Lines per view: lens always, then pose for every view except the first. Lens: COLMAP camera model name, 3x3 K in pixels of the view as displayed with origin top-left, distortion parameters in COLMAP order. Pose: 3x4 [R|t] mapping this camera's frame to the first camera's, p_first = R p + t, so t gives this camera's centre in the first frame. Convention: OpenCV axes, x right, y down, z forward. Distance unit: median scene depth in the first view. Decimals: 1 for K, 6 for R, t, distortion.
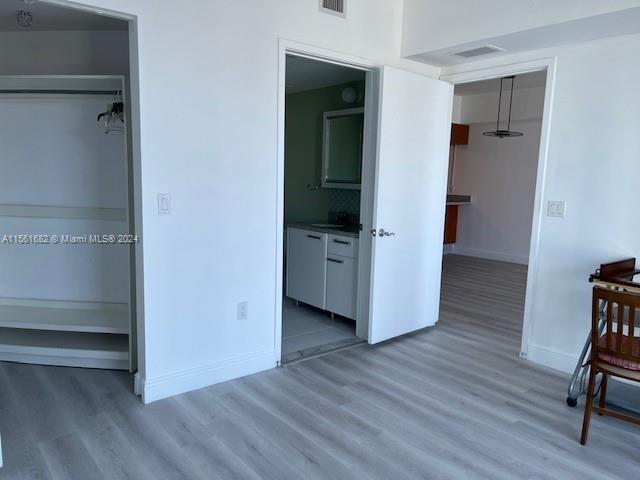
lens RADIAL K [[483.2, 0, 317.9], [0, 483.2, 237.9], [0, 0, 1]] dist [0.069655, -0.094035]
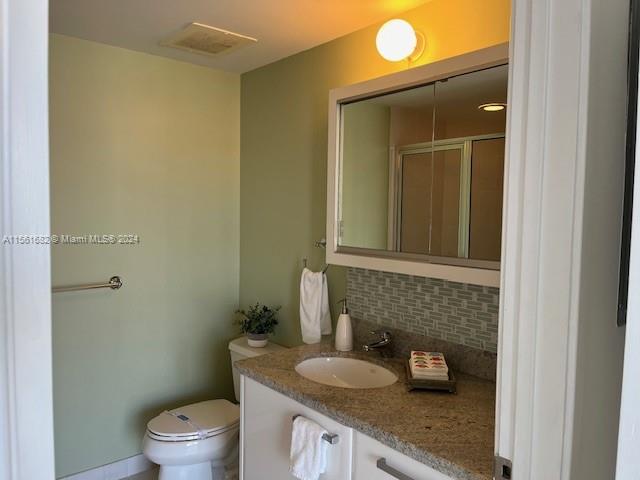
lens RADIAL K [[483.2, 0, 317.9], [0, 483.2, 237.9], [0, 0, 1]] dist [0.069655, -0.094035]
pose [[0.999823, -0.014003, 0.012564, -0.005261], [0.015028, 0.996215, -0.085609, -0.094160], [-0.011318, 0.085783, 0.996250, 0.580197]]
